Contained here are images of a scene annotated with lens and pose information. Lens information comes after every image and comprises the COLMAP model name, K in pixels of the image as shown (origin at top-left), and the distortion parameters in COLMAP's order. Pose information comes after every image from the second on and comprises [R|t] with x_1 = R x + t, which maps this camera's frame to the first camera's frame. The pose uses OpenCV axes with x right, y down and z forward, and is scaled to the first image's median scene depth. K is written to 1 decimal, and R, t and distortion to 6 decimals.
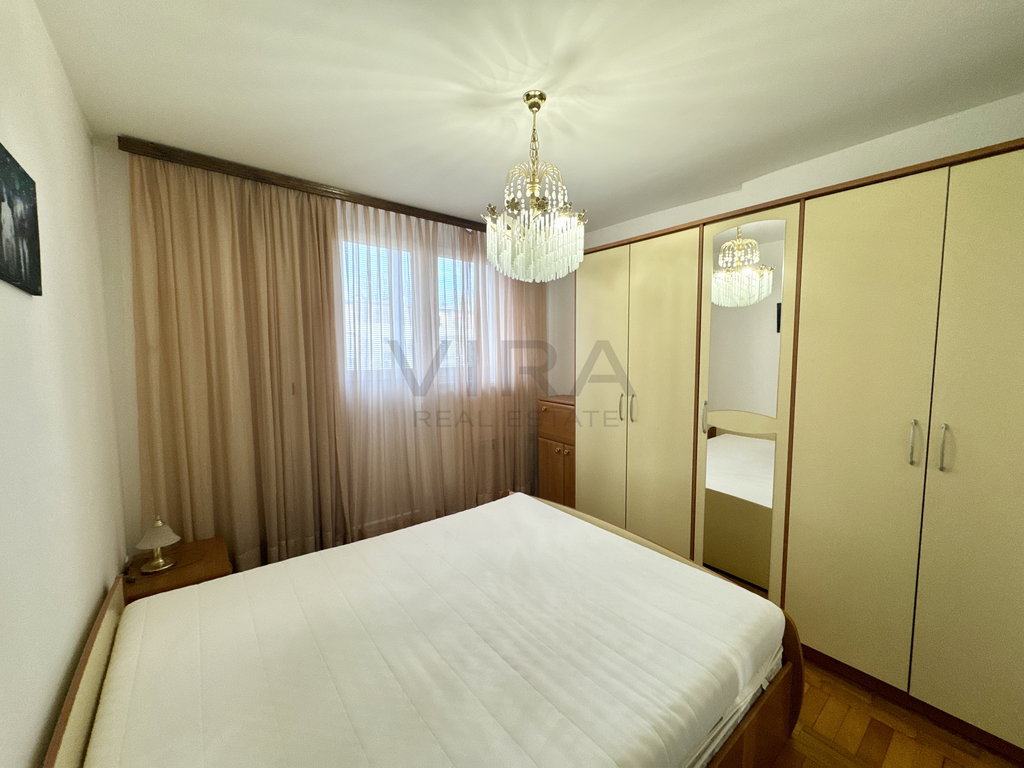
lens RADIAL K [[405.9, 0, 511.8], [0, 405.9, 384.8], [0, 0, 1]] dist [-0.000675, -0.000530]
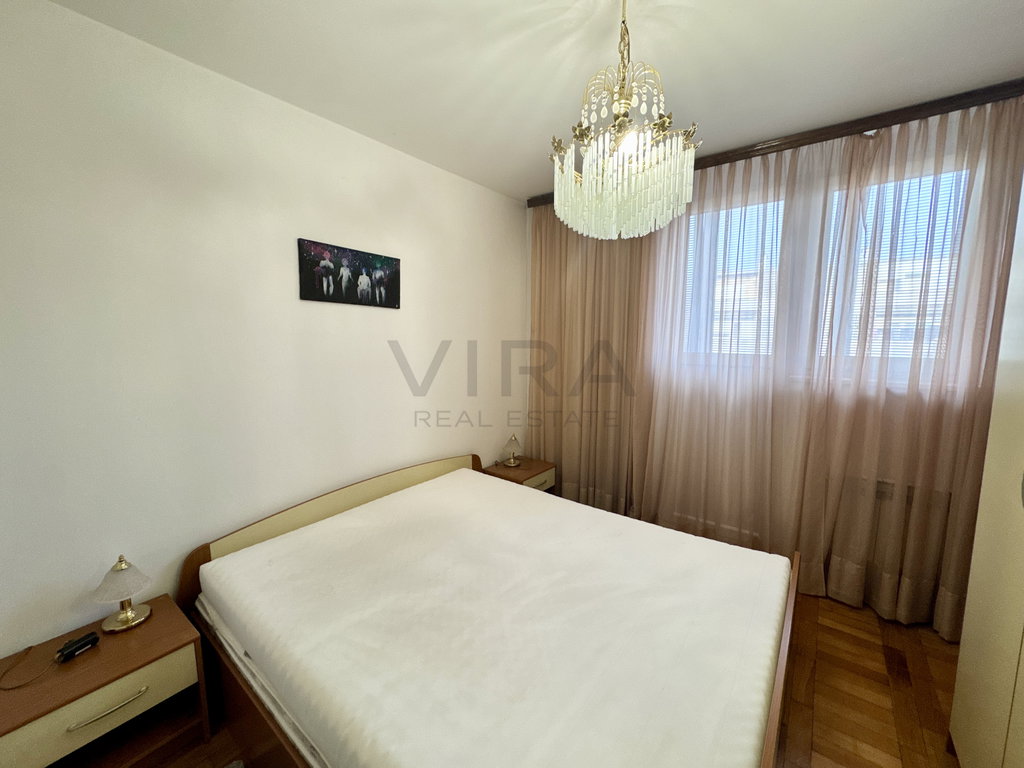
lens RADIAL K [[405.9, 0, 511.1], [0, 405.9, 383.2], [0, 0, 1]] dist [-0.000675, -0.000530]
pose [[0.236912, 0.118576, -0.964268, 0.478445], [-0.077343, 0.991676, 0.102944, -0.033532], [0.968448, 0.050190, 0.244111, 0.409641]]
